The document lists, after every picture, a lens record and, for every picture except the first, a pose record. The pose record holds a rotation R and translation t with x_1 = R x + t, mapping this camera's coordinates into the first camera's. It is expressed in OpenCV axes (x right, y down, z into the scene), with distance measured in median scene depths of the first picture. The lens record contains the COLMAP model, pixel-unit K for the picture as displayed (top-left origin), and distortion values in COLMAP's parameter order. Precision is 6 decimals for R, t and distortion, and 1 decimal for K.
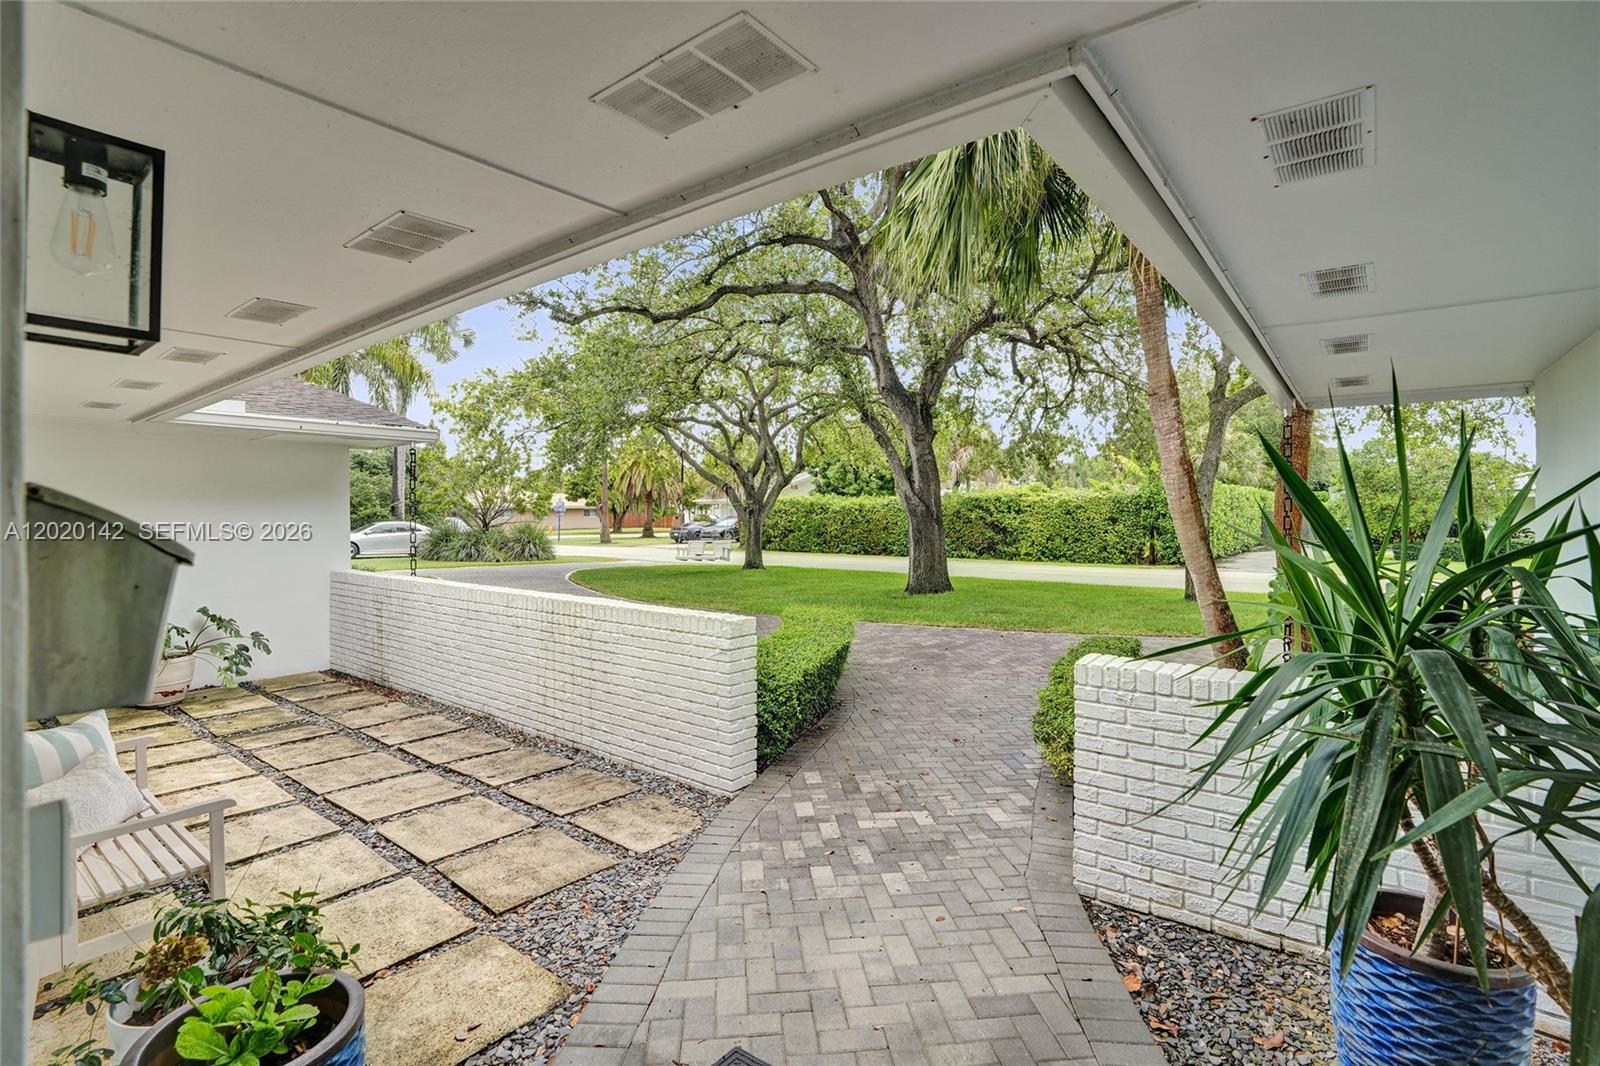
lens RADIAL K [[741.8, 0, 798.0], [0, 741.8, 507.5], [0, 0, 1]] dist [-0.016488, 0.001773]
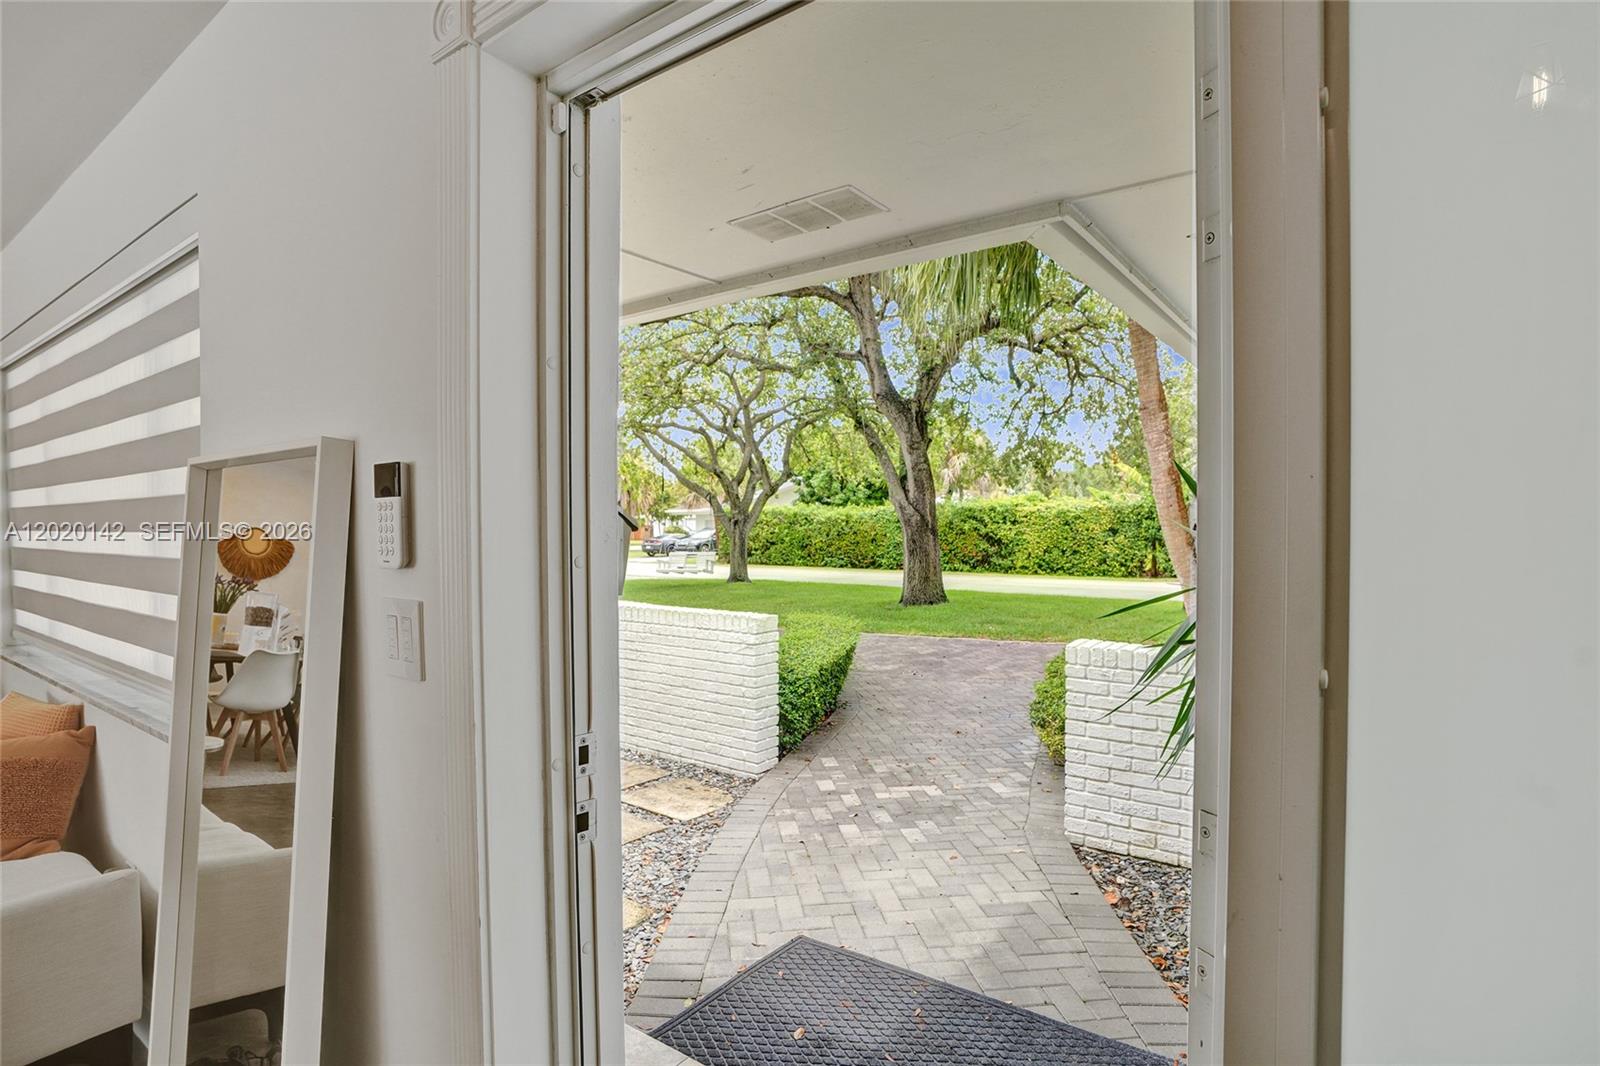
lens RADIAL K [[797.9, 0, 798.2], [0, 797.9, 533.9], [0, 0, 1]] dist [-0.005106, -0.001456]
pose [[0.999681, -0.001204, 0.025230, -0.052458], [0.000715, 0.999812, 0.019377, 0.005358], [-0.025249, -0.019352, 0.999494, -0.158791]]
